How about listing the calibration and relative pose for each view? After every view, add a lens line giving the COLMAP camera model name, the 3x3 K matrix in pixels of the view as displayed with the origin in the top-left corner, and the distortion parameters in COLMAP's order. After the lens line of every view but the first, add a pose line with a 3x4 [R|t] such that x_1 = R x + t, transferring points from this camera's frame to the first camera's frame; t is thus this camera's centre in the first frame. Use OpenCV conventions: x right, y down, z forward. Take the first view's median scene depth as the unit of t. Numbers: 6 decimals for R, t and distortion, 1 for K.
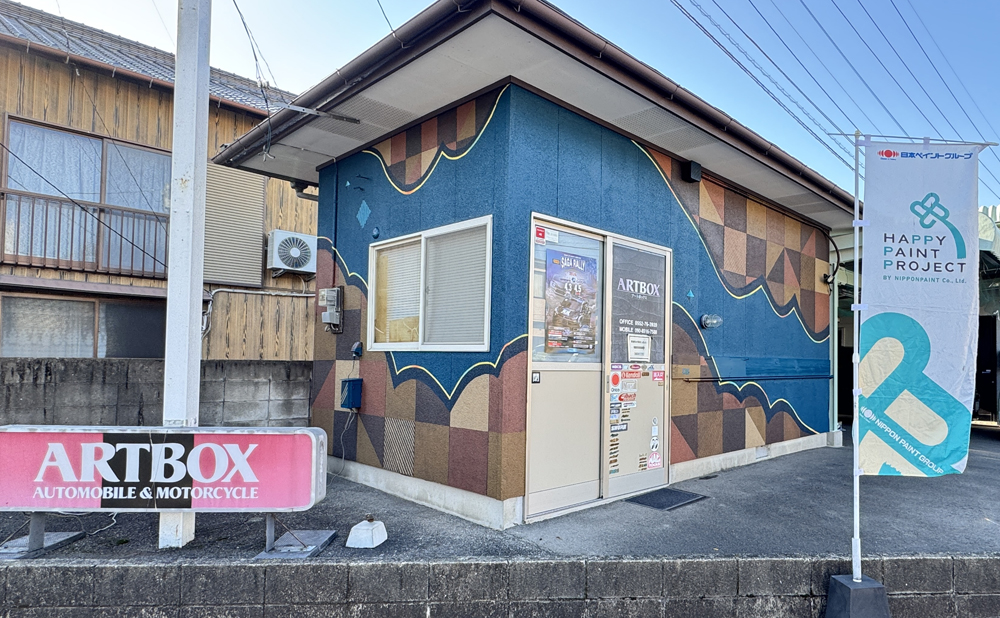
lens RADIAL K [[590.3, 0, 536.0], [0, 590.3, 342.0], [0, 0, 1]] dist [-0.001998, -0.000010]
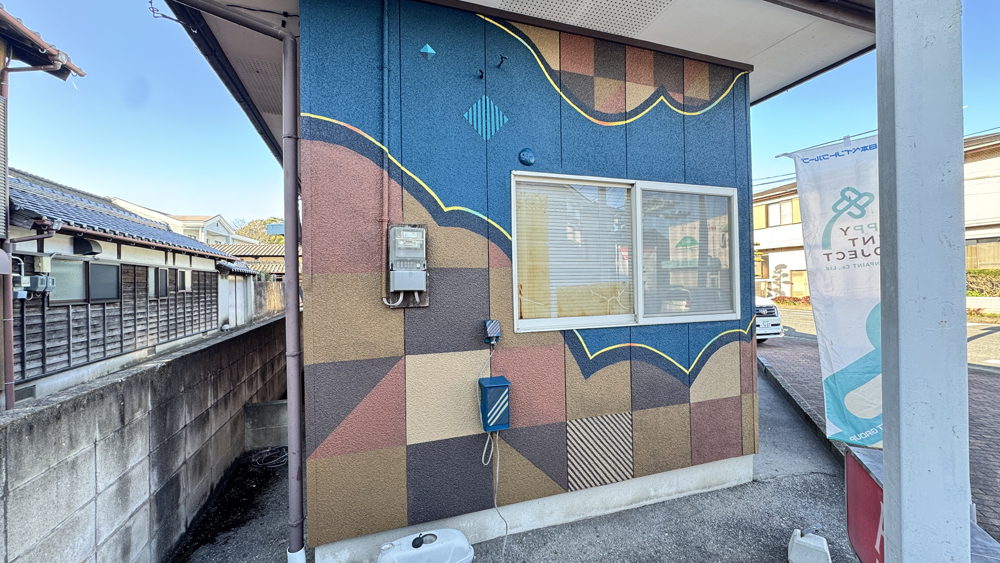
lens RADIAL K [[372.7, 0, 500.0], [0, 372.7, 281.5], [0, 0, 1]] dist [-0.002380, -0.000020]
pose [[0.464516, -0.025985, 0.885183, -0.500001], [-0.000652, 0.999559, 0.029685, -0.041335], [-0.885564, -0.014366, 0.464294, 0.620172]]
